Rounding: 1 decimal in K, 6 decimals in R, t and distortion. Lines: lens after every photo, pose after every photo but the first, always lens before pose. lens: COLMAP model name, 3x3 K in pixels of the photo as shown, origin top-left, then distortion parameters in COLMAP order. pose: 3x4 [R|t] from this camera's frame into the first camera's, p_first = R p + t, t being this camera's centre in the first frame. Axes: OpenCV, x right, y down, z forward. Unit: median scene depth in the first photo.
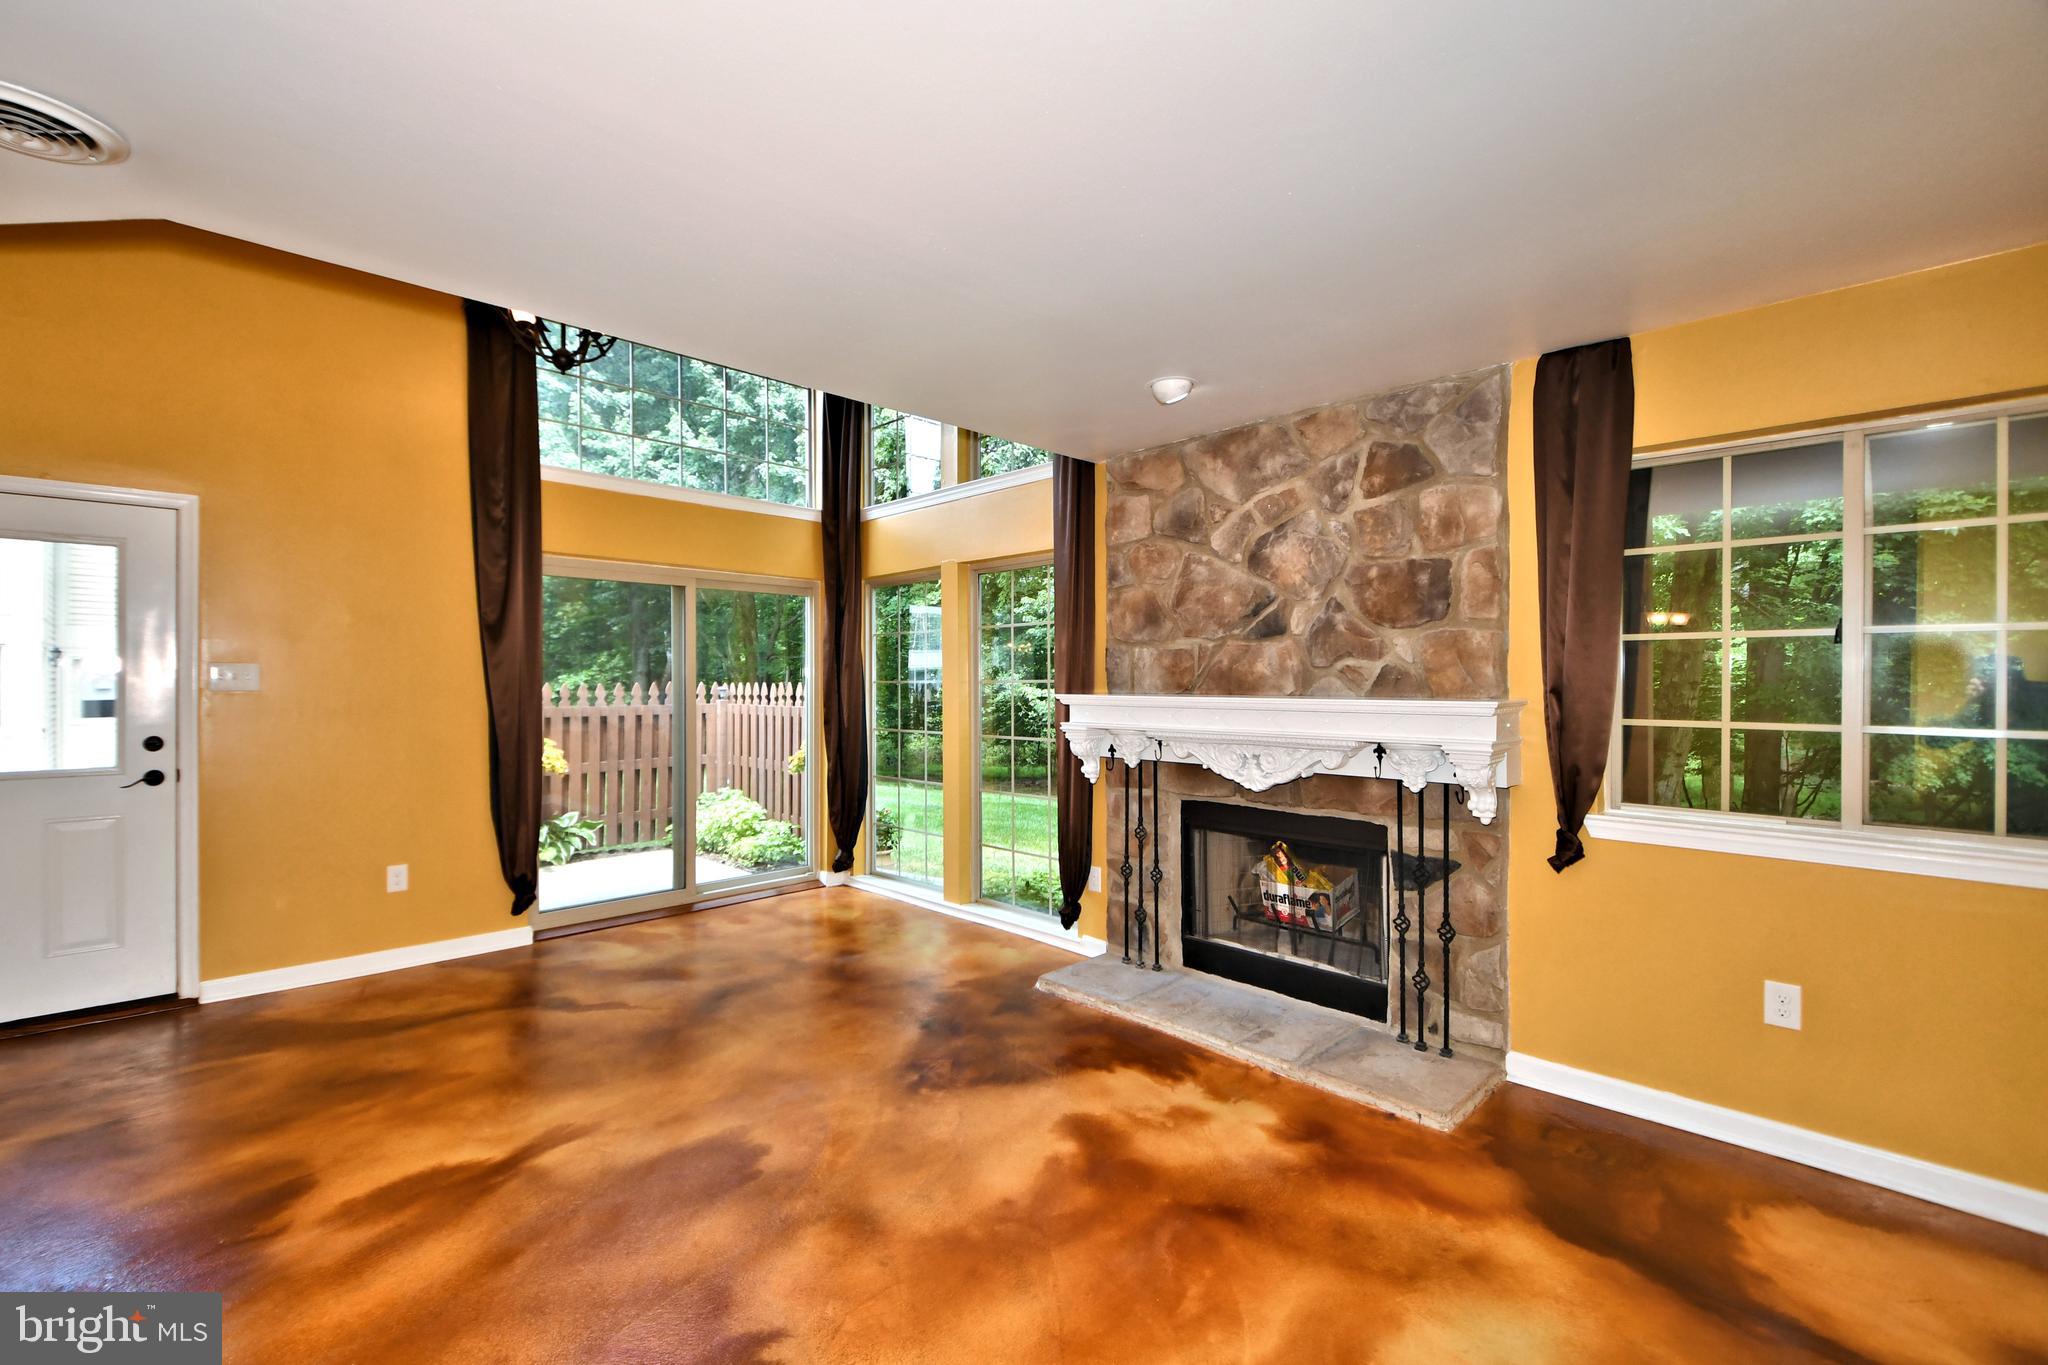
lens RADIAL K [[903.3, 0, 1032.8], [0, 903.3, 671.4], [0, 0, 1]] dist [0.015256, -0.000773]
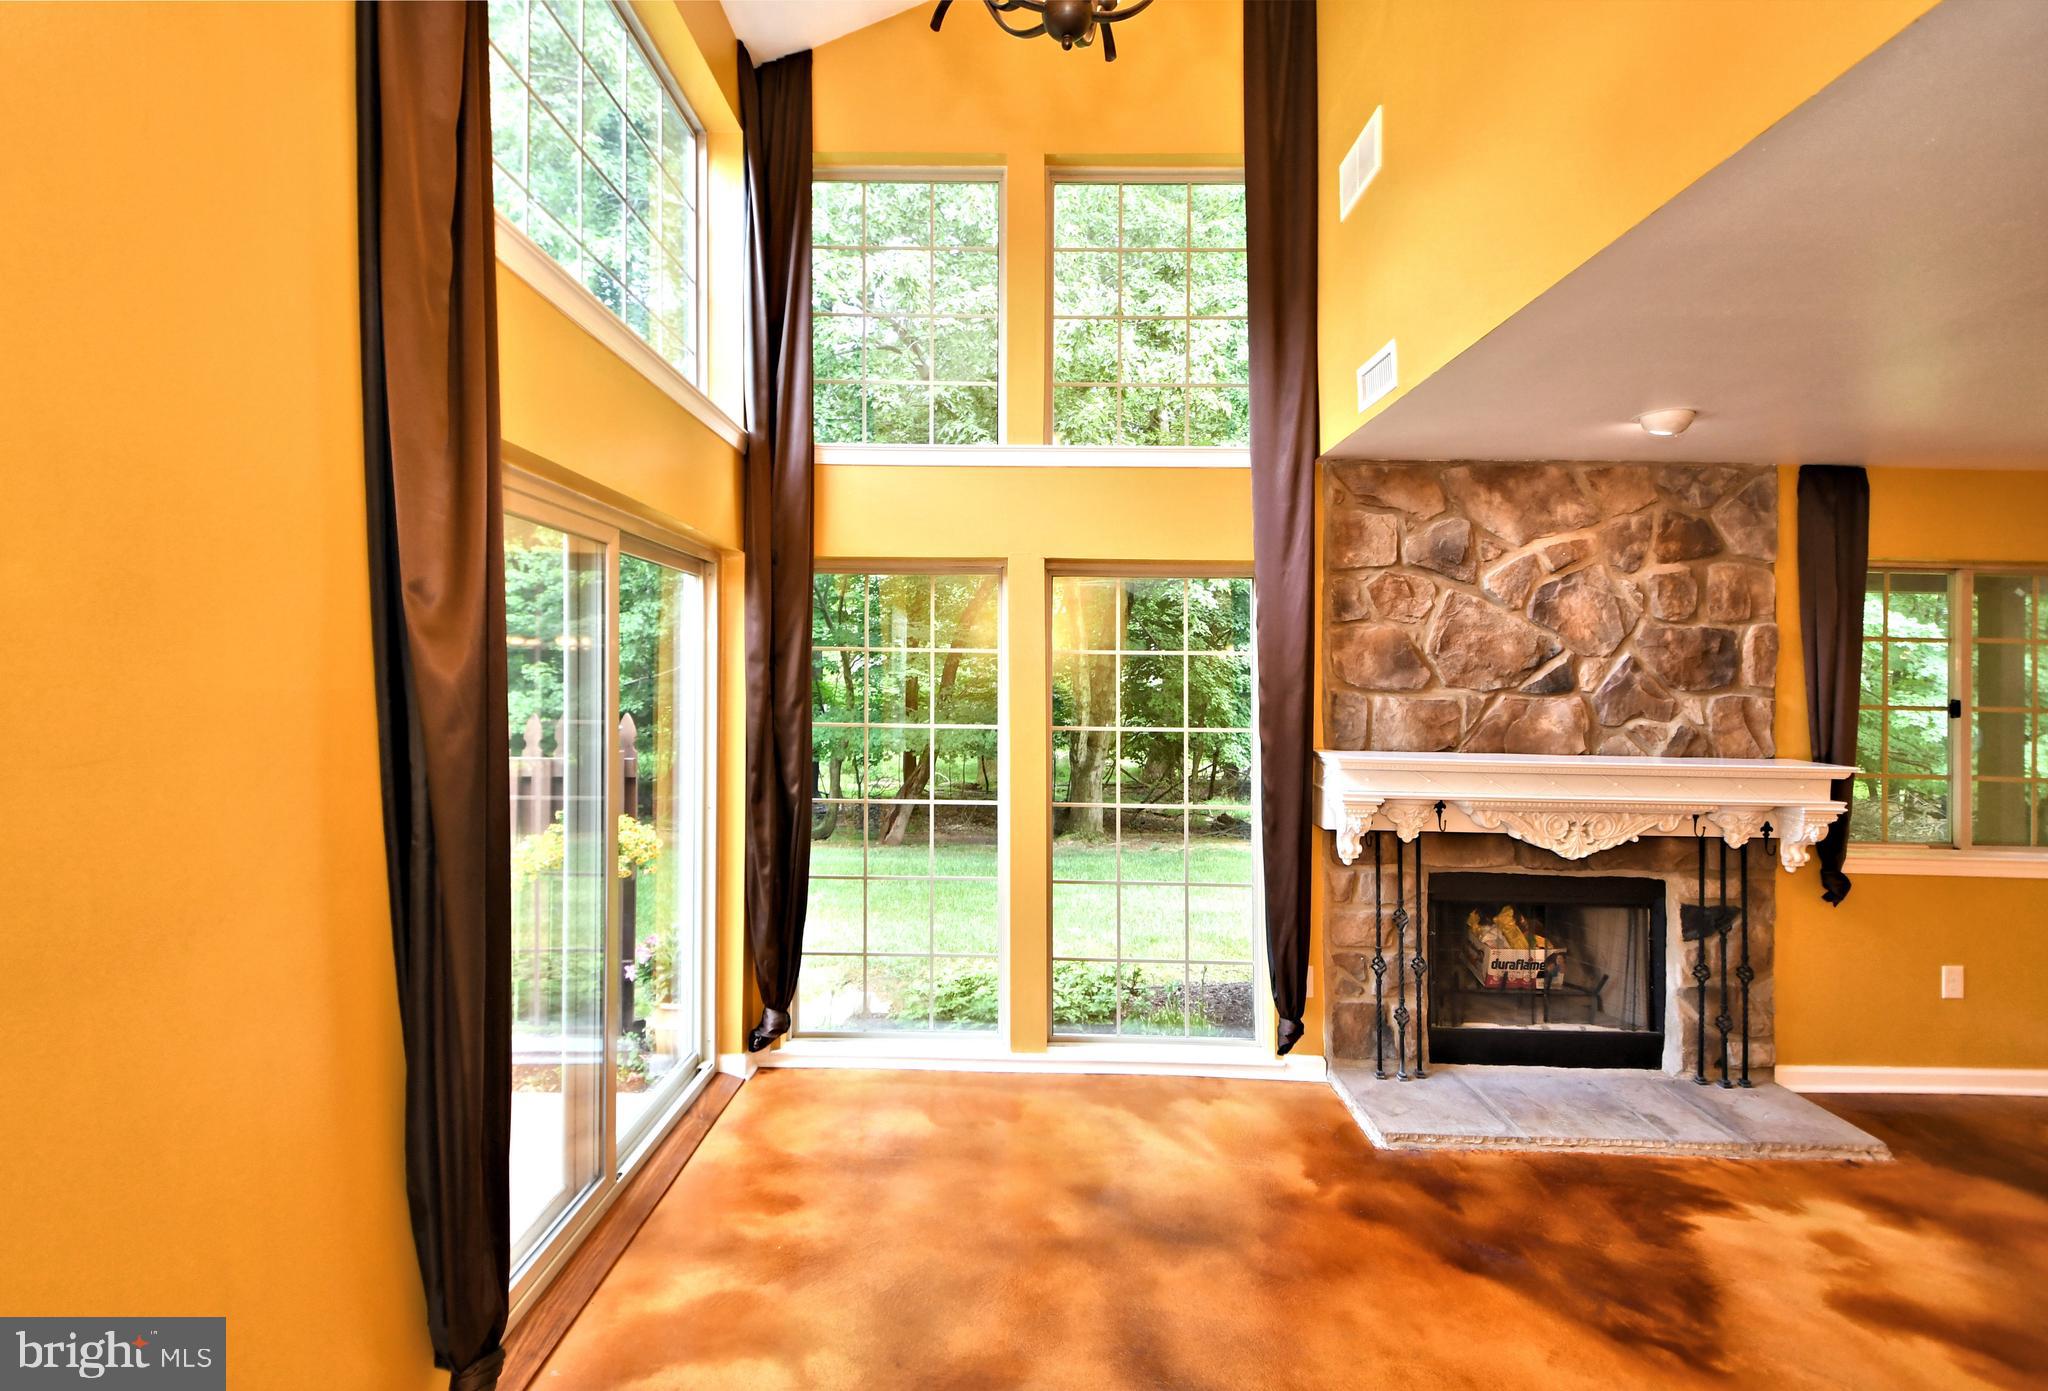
lens RADIAL K [[912.3, 0, 1036.5], [0, 912.3, 669.2], [0, 0, 1]] dist [0.042929, -0.028508]
pose [[0.699622, 0.020097, 0.714231, -0.830527], [-0.027664, 0.999617, -0.001029, -0.047602], [-0.713978, -0.019039, 0.699909, 0.732781]]
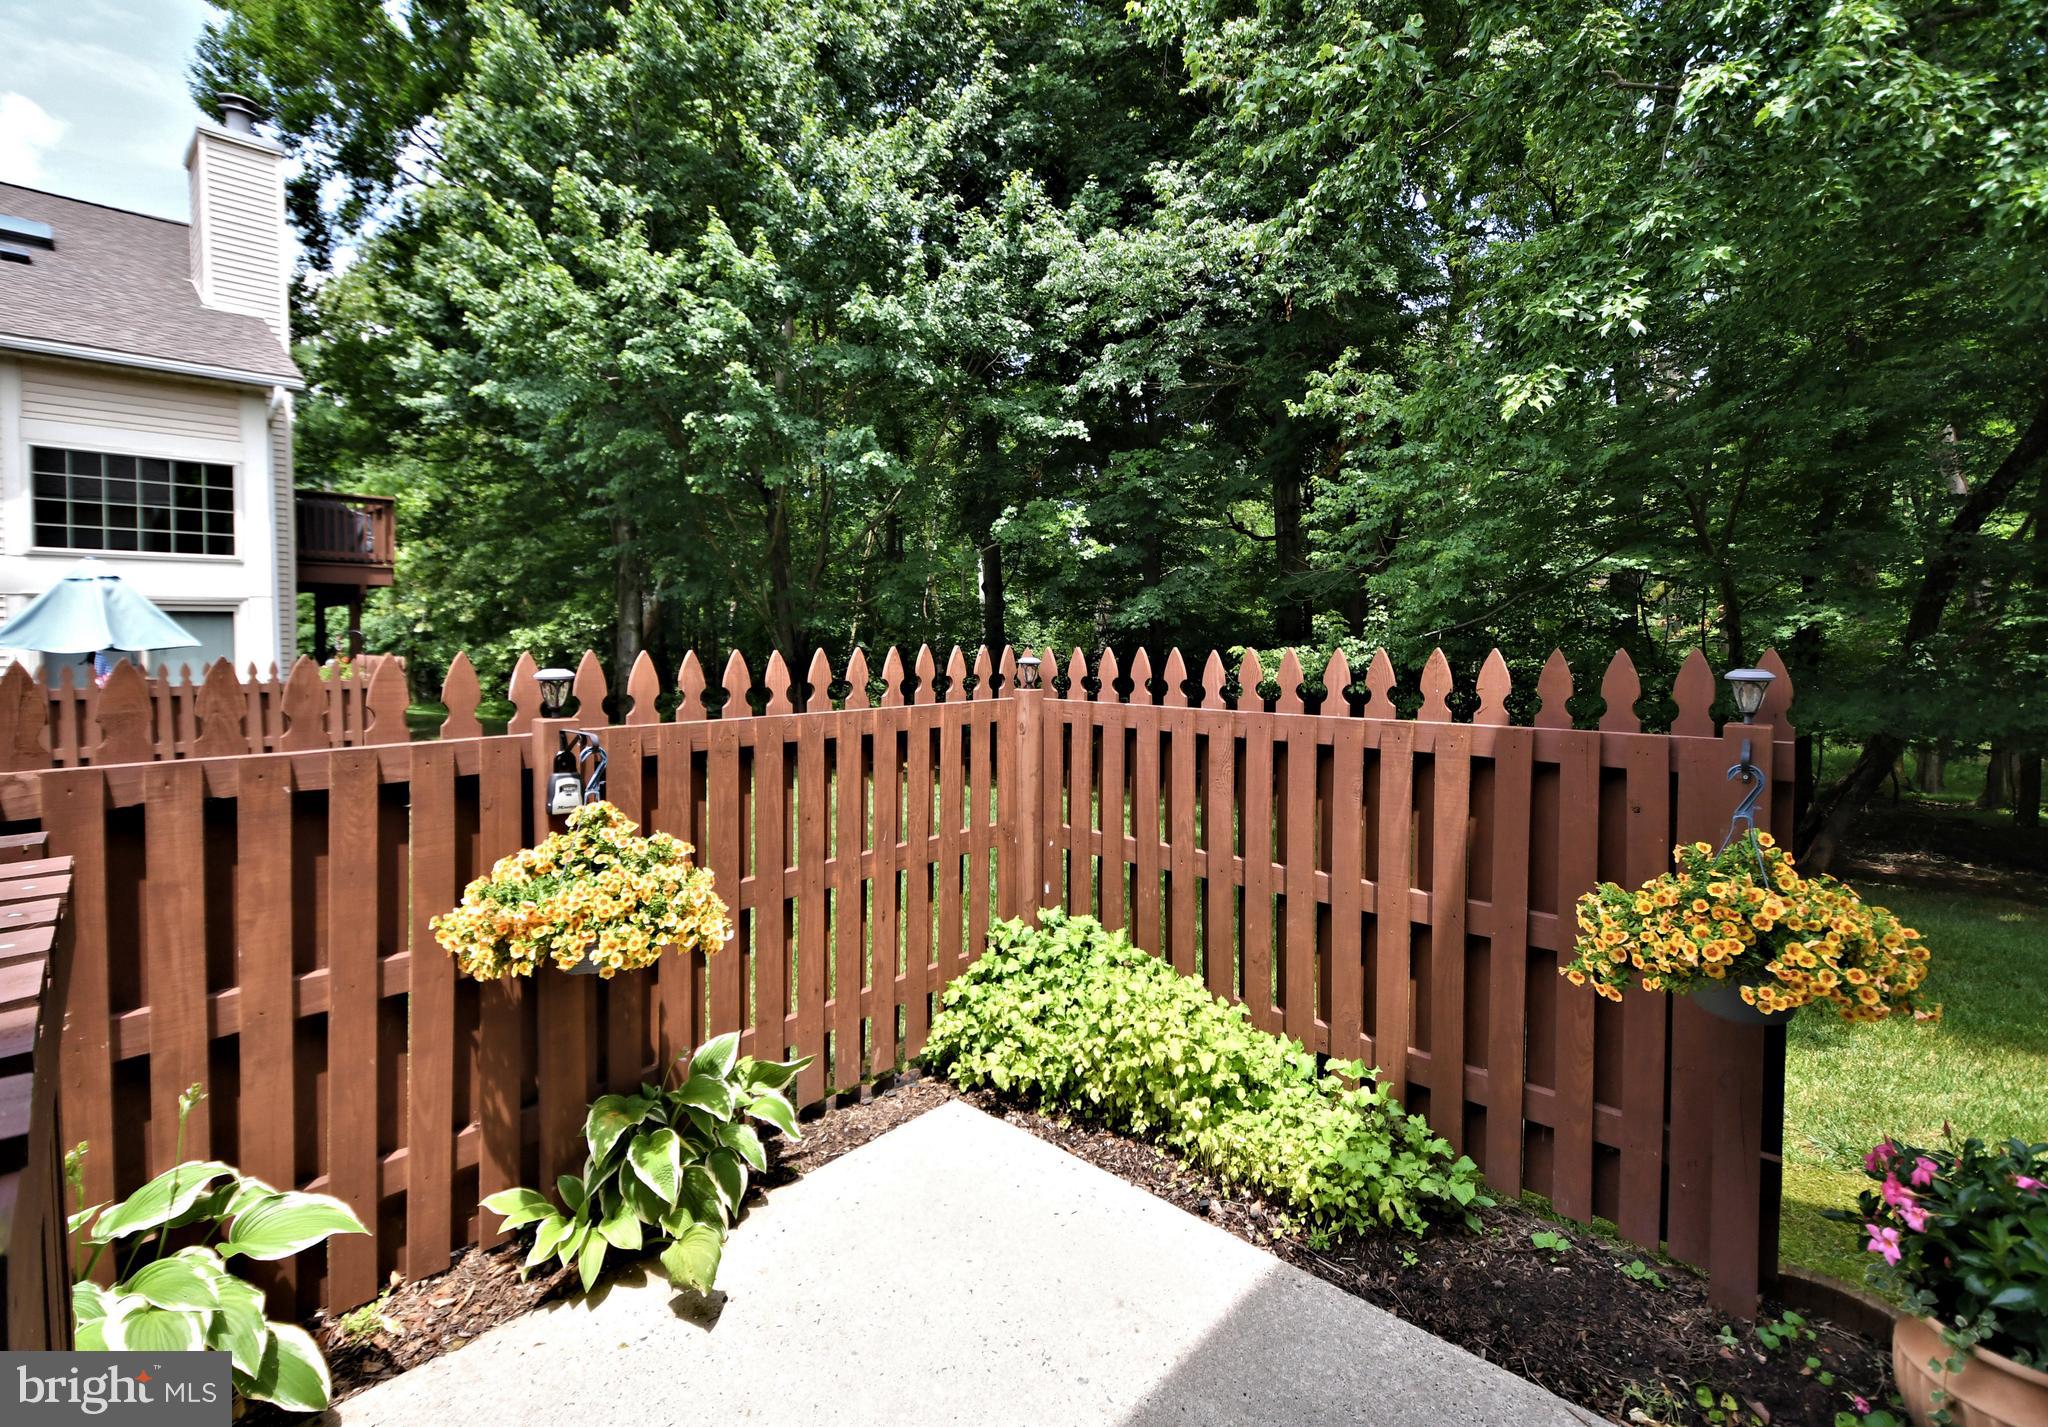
lens RADIAL K [[920.0, 0, 1025.3], [0, 920.0, 708.0], [0, 0, 1]] dist [0.000795, -0.000261]
pose [[0.999586, 0.004086, 0.028472, -0.839258], [-0.006539, 0.996222, 0.086594, 0.010034], [-0.028011, -0.086744, 0.995837, 1.386867]]
